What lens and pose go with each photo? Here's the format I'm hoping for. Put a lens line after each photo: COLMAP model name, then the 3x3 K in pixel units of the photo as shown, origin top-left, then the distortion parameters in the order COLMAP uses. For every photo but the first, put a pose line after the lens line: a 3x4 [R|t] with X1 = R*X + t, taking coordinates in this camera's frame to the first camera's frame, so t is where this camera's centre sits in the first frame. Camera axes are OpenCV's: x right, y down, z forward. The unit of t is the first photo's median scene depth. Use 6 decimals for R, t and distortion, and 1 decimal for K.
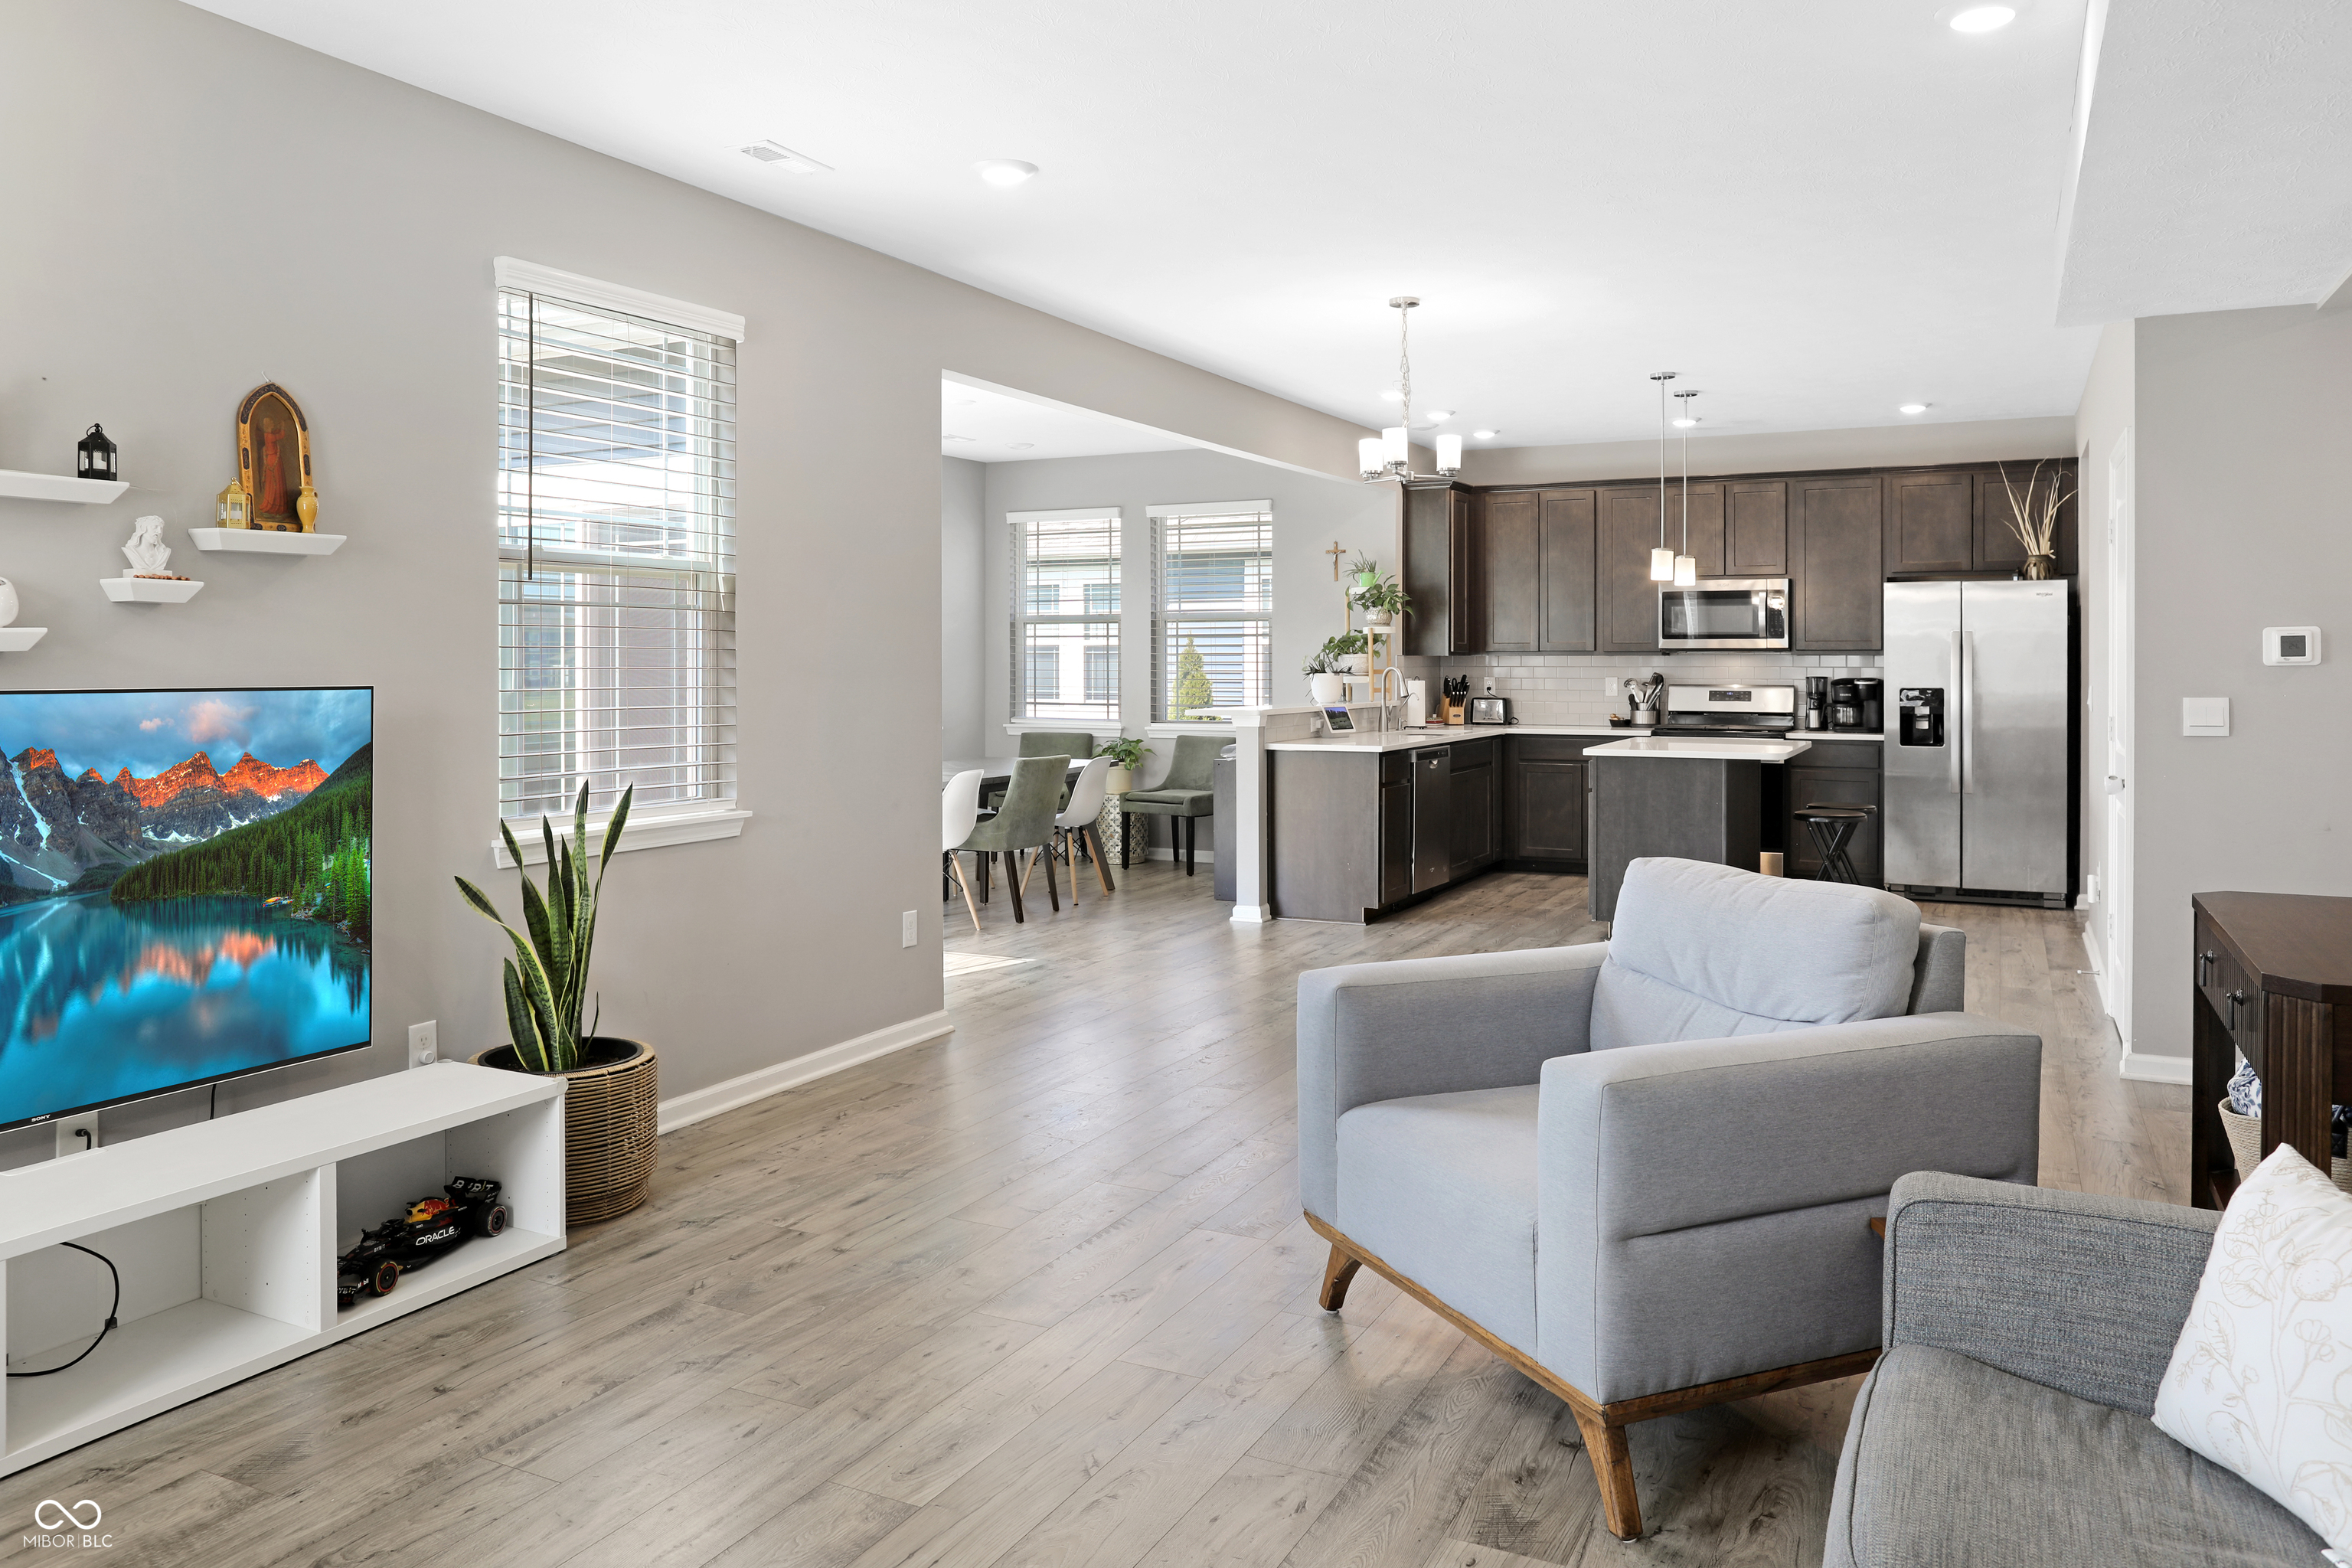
lens RADIAL K [[1673.2, 0, 1220.3], [0, 1673.2, 662.0], [0, 0, 1]] dist [-0.017196, 0.008890]
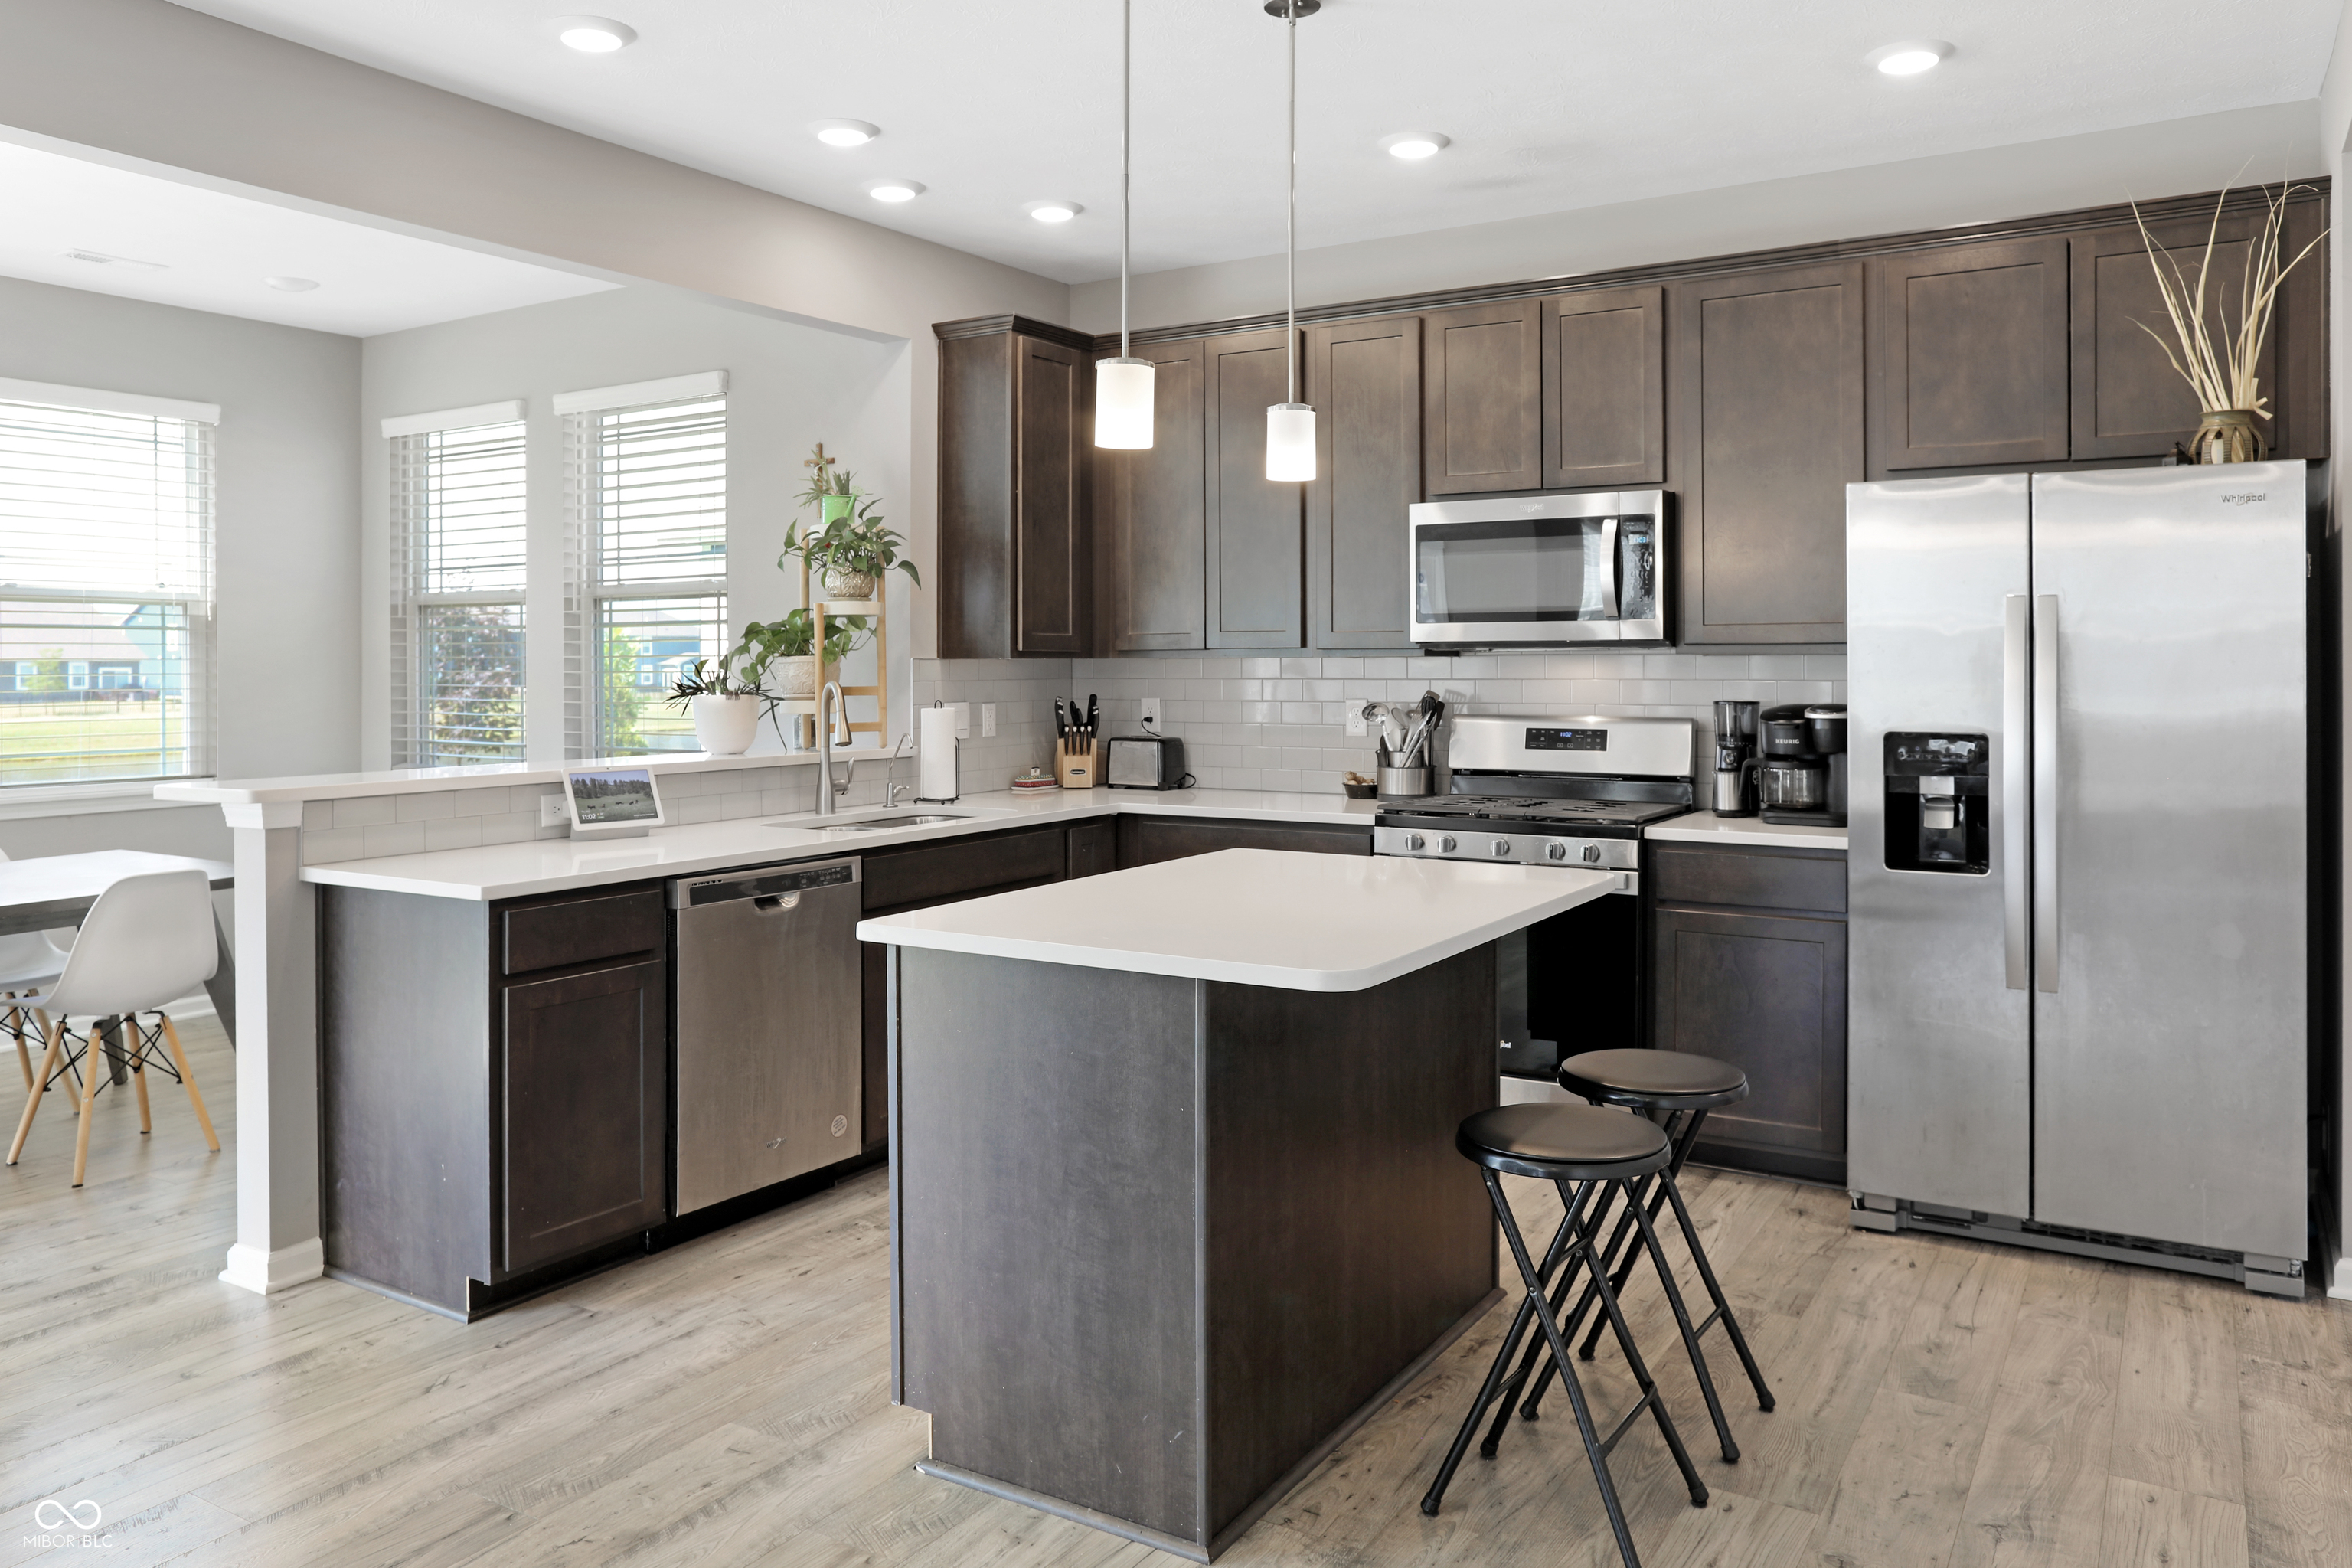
lens RADIAL K [[1673.2, 0, 1199.1], [0, 1673.2, 661.6], [0, 0, 1]] dist [-0.017196, 0.008890]
pose [[0.993760, -0.003818, -0.111477, 0.260681], [0.003625, 0.999992, -0.001926, -0.001917], [0.111484, 0.001510, 0.993765, 0.517468]]
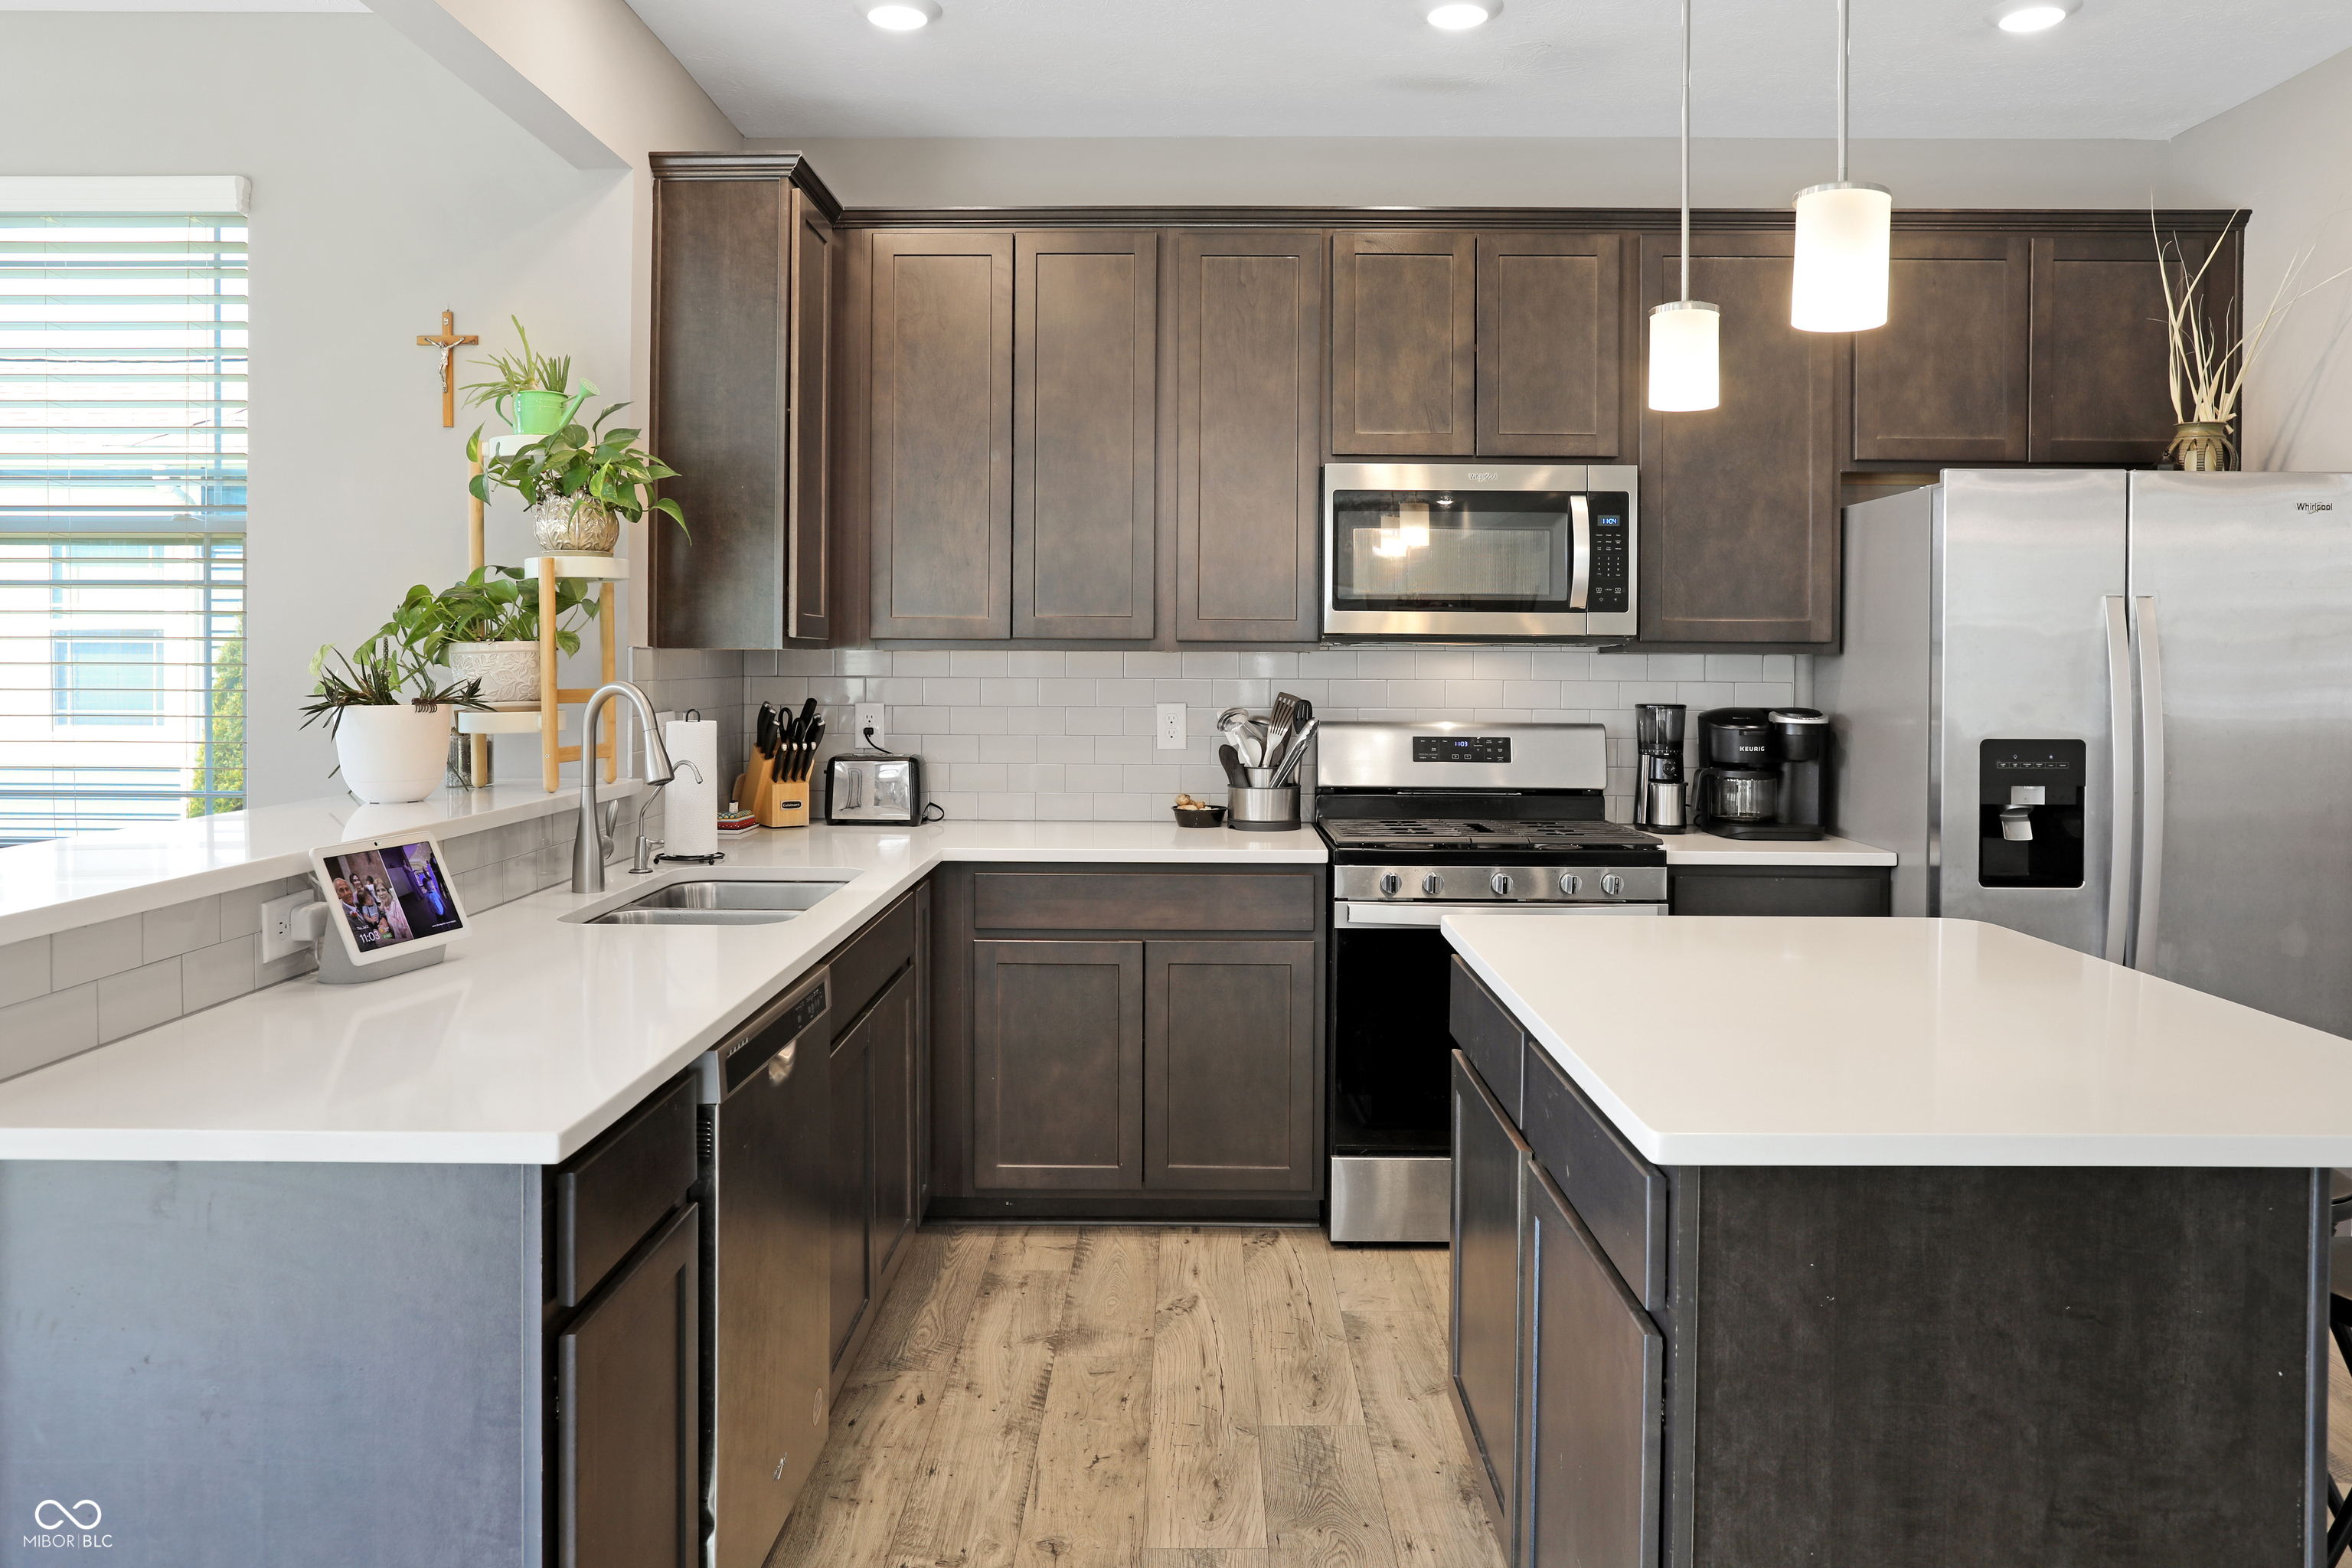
lens RADIAL K [[1673.2, 0, 1174.8], [0, 1673.2, 629.5], [0, 0, 1]] dist [-0.017196, 0.008890]
pose [[0.910150, 0.011619, 0.414116, 0.067439], [-0.004830, 0.999836, -0.017437, -0.002194], [-0.414251, 0.013870, 0.910057, 0.667176]]
